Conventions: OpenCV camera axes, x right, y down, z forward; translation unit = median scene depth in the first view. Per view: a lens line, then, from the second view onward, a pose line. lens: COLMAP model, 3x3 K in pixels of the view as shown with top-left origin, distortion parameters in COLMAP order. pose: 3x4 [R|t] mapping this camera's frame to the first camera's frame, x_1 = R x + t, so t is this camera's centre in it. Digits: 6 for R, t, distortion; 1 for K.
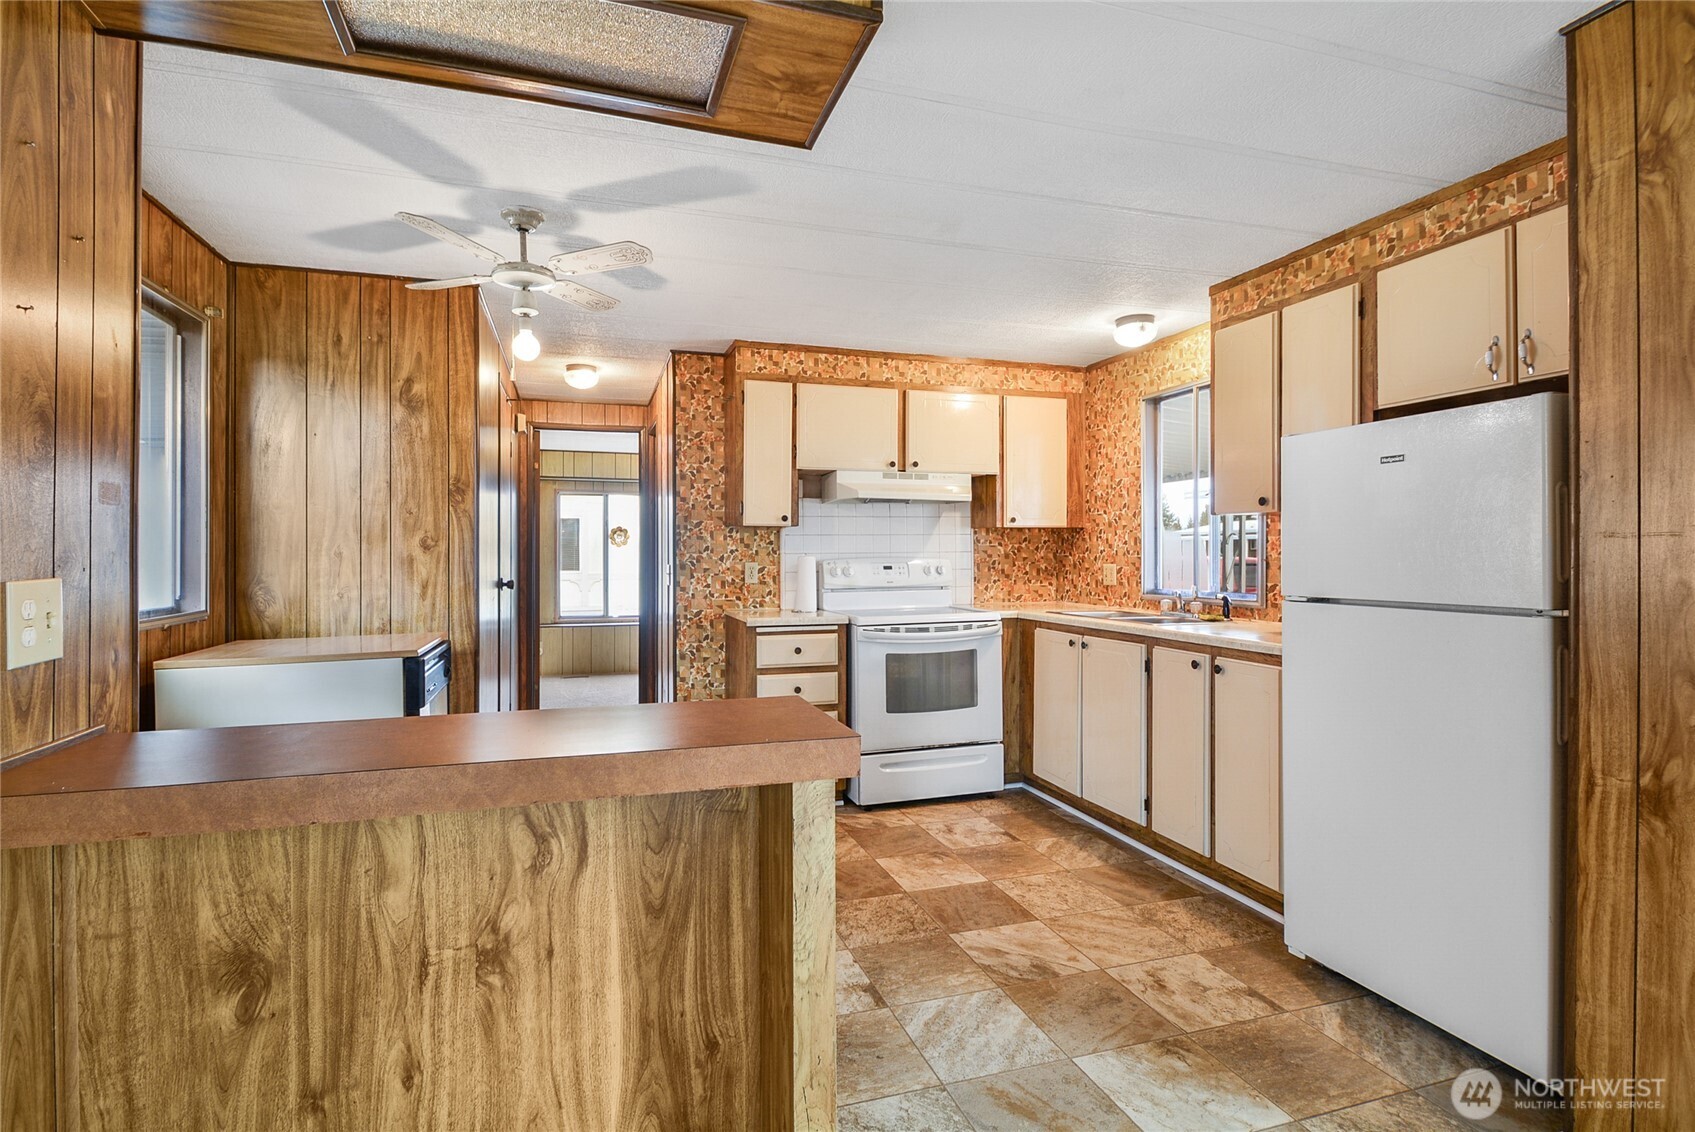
lens RADIAL K [[829.0, 0, 840.9], [0, 829.0, 553.2], [0, 0, 1]] dist [0.017625, -0.016468]
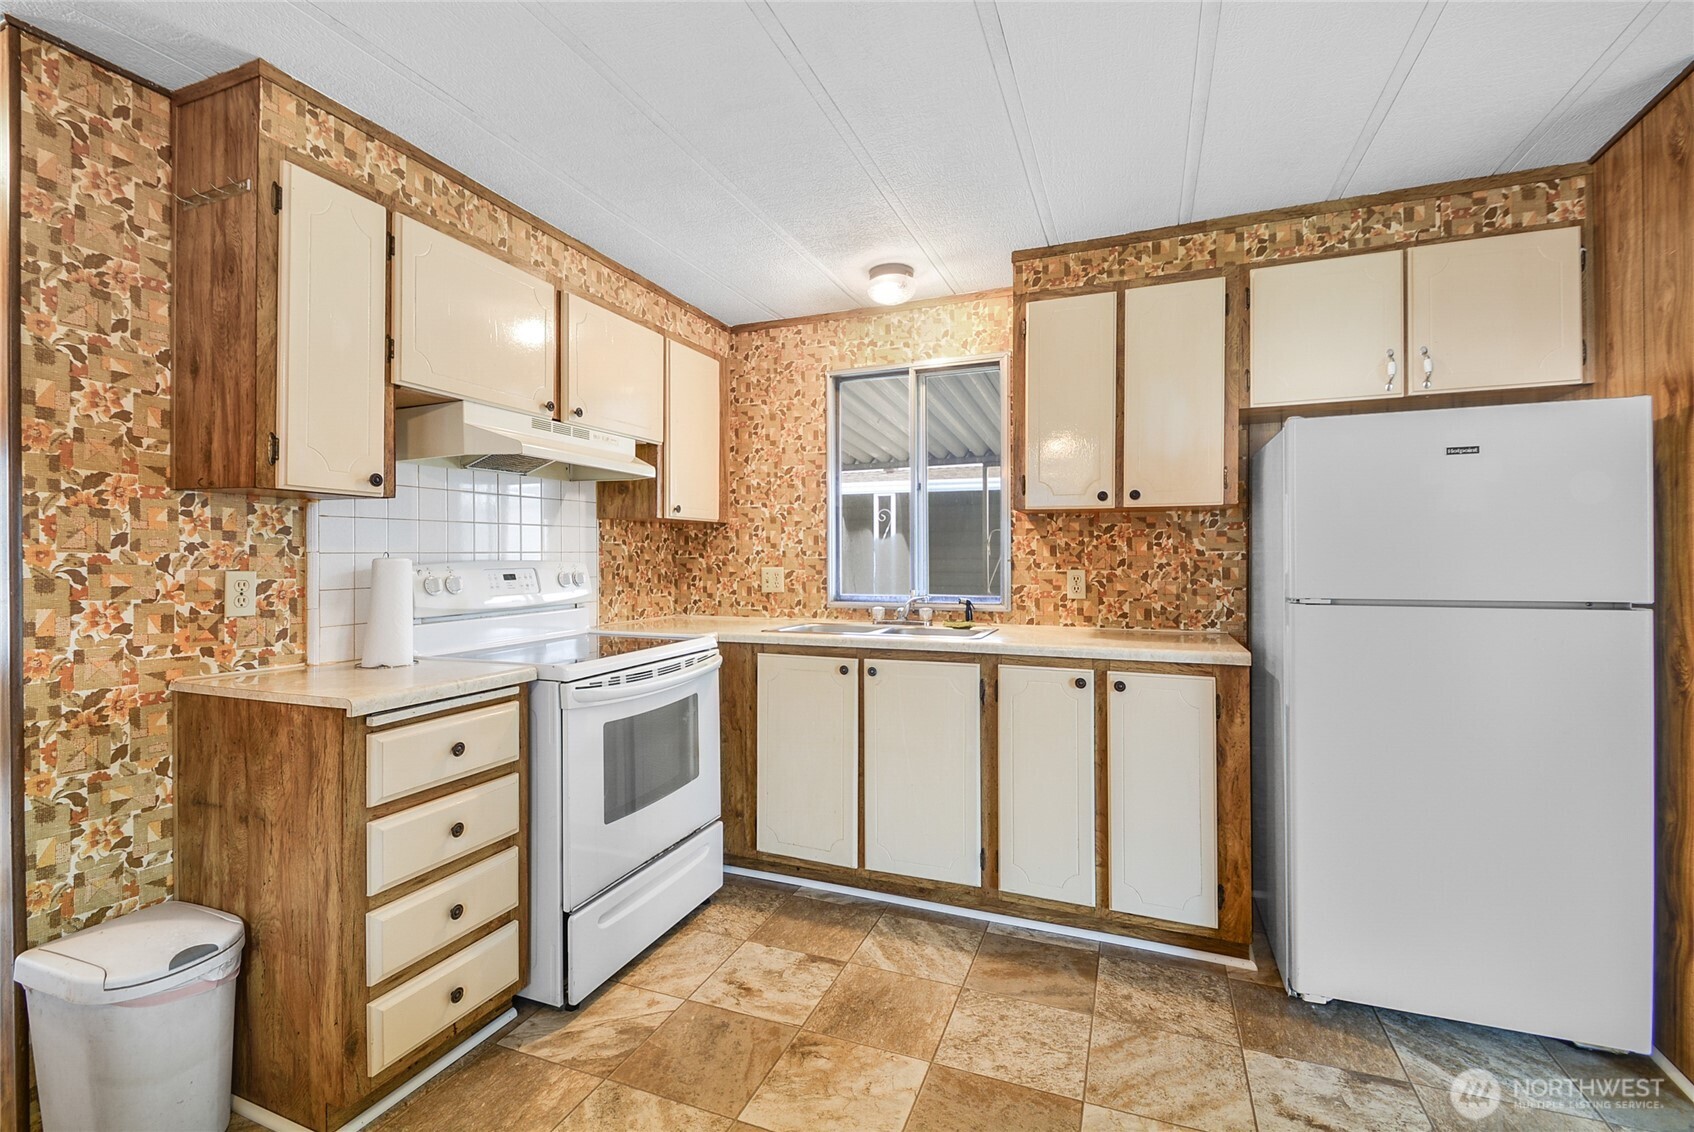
lens RADIAL K [[746.0, 0, 839.3], [0, 746.0, 559.8], [0, 0, 1]] dist [0.013783, -0.009216]
pose [[0.644850, -0.002229, 0.764306, -0.240069], [0.001310, 0.999998, 0.001811, 0.004856], [-0.764308, -0.000167, 0.644852, 0.533935]]
